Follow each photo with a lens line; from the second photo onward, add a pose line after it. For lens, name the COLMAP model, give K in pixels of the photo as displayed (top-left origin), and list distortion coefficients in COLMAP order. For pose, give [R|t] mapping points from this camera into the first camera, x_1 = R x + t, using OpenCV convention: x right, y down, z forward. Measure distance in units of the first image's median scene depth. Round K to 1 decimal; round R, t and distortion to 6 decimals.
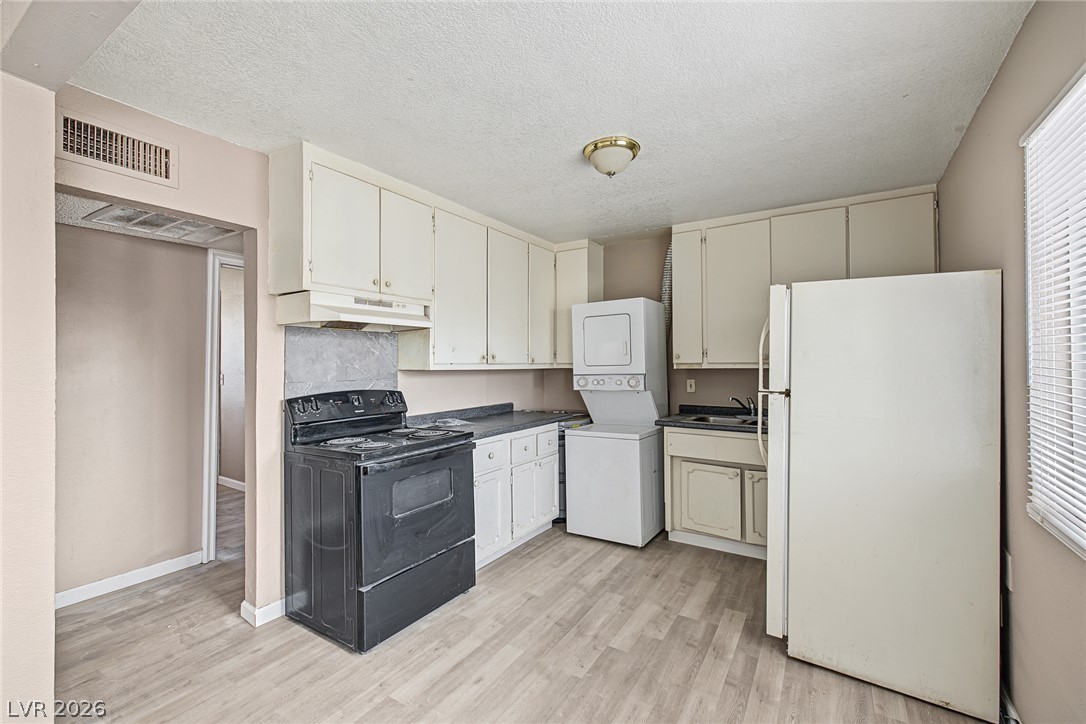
lens RADIAL K [[467.5, 0, 539.8], [0, 467.5, 355.2], [0, 0, 1]] dist [0.015168, 0.000399]
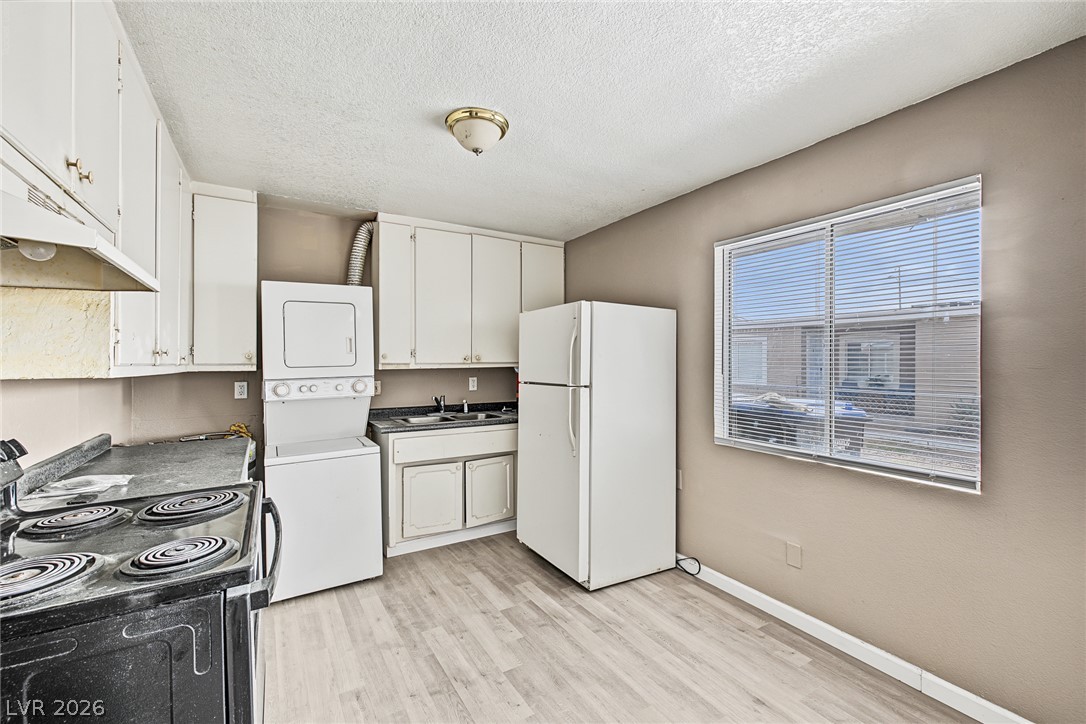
lens RADIAL K [[460.5, 0, 539.4], [0, 460.5, 358.4], [0, 0, 1]] dist [0.009084, -0.001894]
pose [[0.447189, 0.008819, 0.894396, -0.435411], [-0.014666, 0.999889, -0.002527, 0.005975], [-0.894319, -0.011987, 0.447268, 0.373683]]
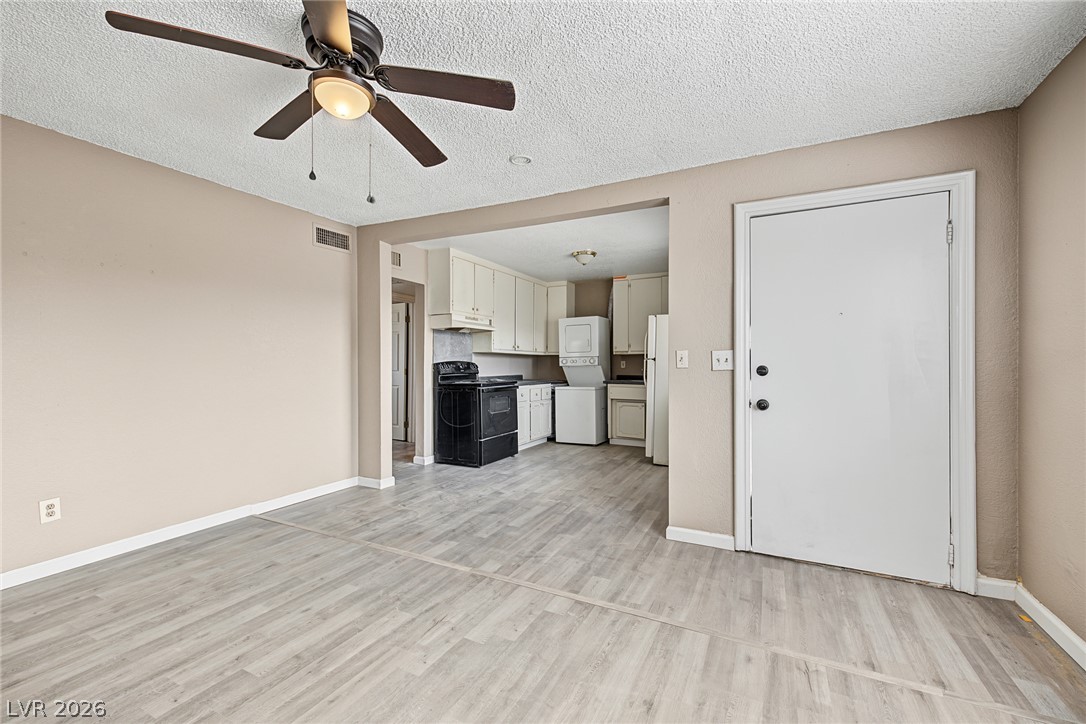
lens RADIAL K [[460.5, 0, 542.4], [0, 460.5, 356.8], [0, 0, 1]] dist [0.009084, -0.001894]
pose [[0.994940, 0.007669, 0.100174, -0.203607], [-0.007666, 0.999971, -0.000410, 0.048133], [-0.100174, -0.000360, 0.994970, -0.907120]]
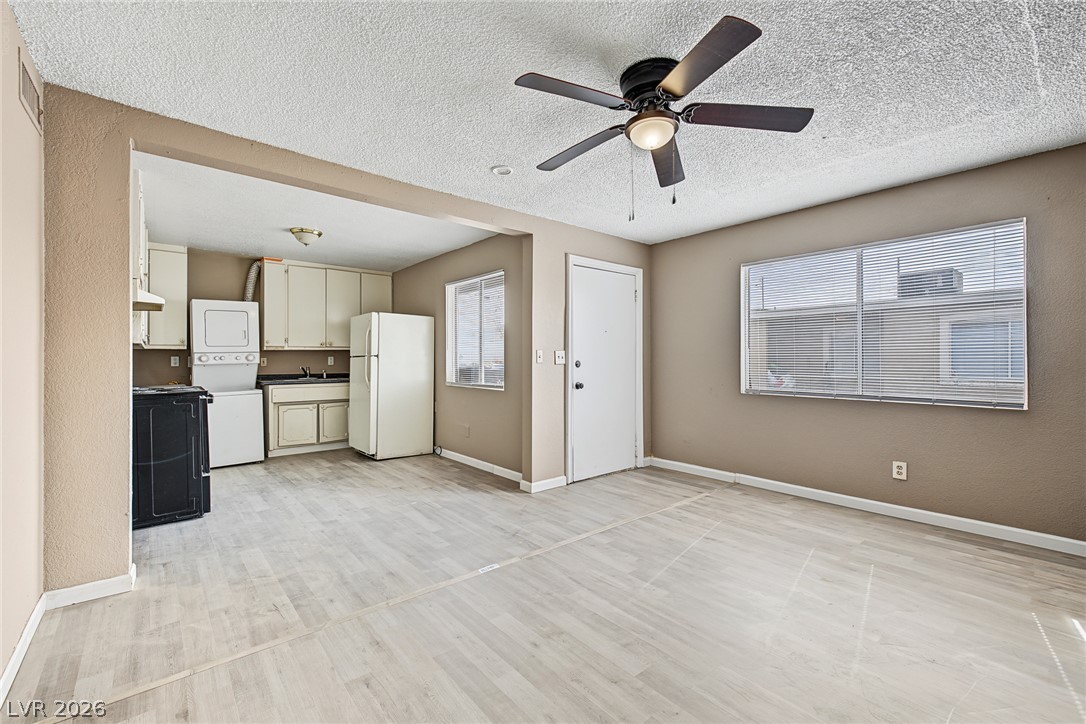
lens RADIAL K [[460.5, 0, 541.0], [0, 460.5, 353.3], [0, 0, 1]] dist [0.009084, -0.001894]
pose [[0.296045, 0.017048, 0.955022, -1.043684], [-0.011799, 0.999830, -0.014191, 0.059611], [-0.955101, -0.007068, 0.296196, -0.376107]]
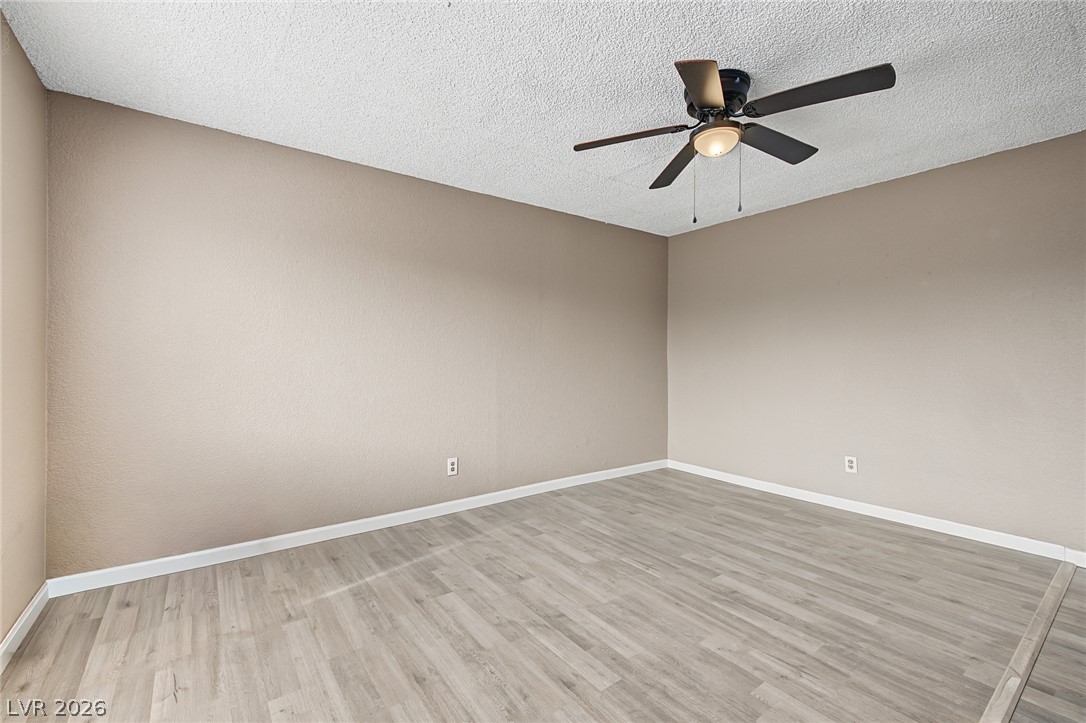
lens RADIAL K [[460.5, 0, 533.9], [0, 460.5, 355.4], [0, 0, 1]] dist [0.009084, -0.001894]
pose [[-0.354389, 0.003796, -0.935091, 0.336710], [0.008653, 0.999962, 0.000780, 0.050036], [0.935058, -0.007815, -0.354408, -0.342001]]
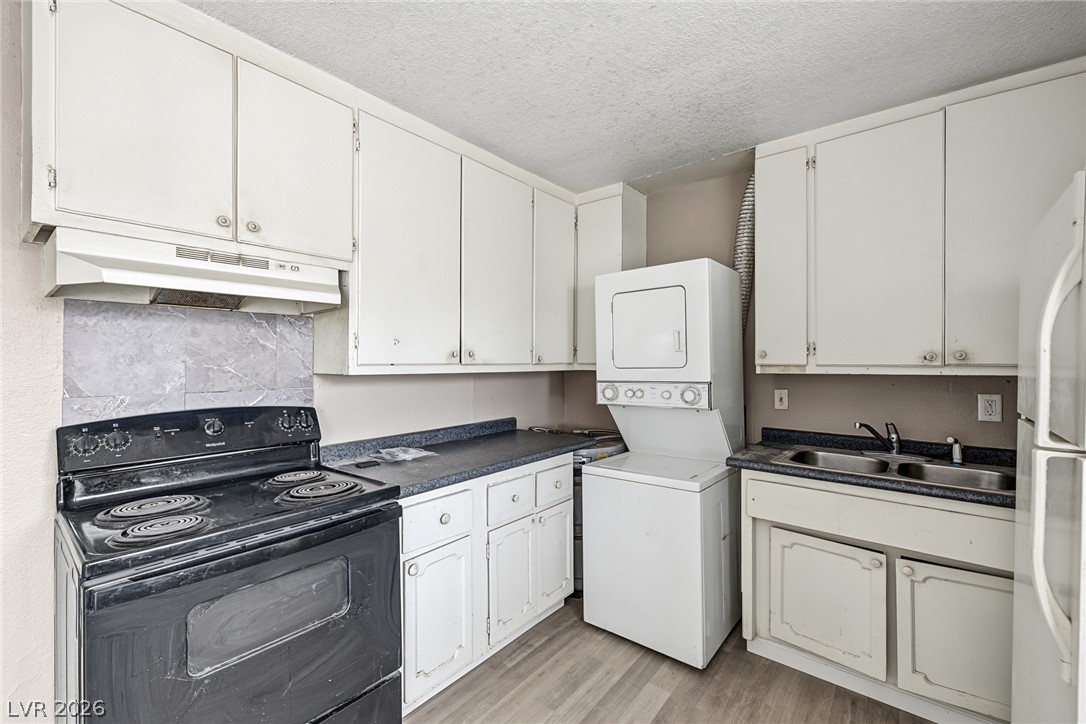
lens RADIAL K [[460.5, 0, 537.1], [0, 460.5, 358.7], [0, 0, 1]] dist [0.009084, -0.001894]
pose [[0.992918, 0.004249, -0.118724, 0.077292], [-0.002578, 0.999895, 0.014230, 0.001176], [0.118772, -0.013824, 0.992825, 0.402440]]
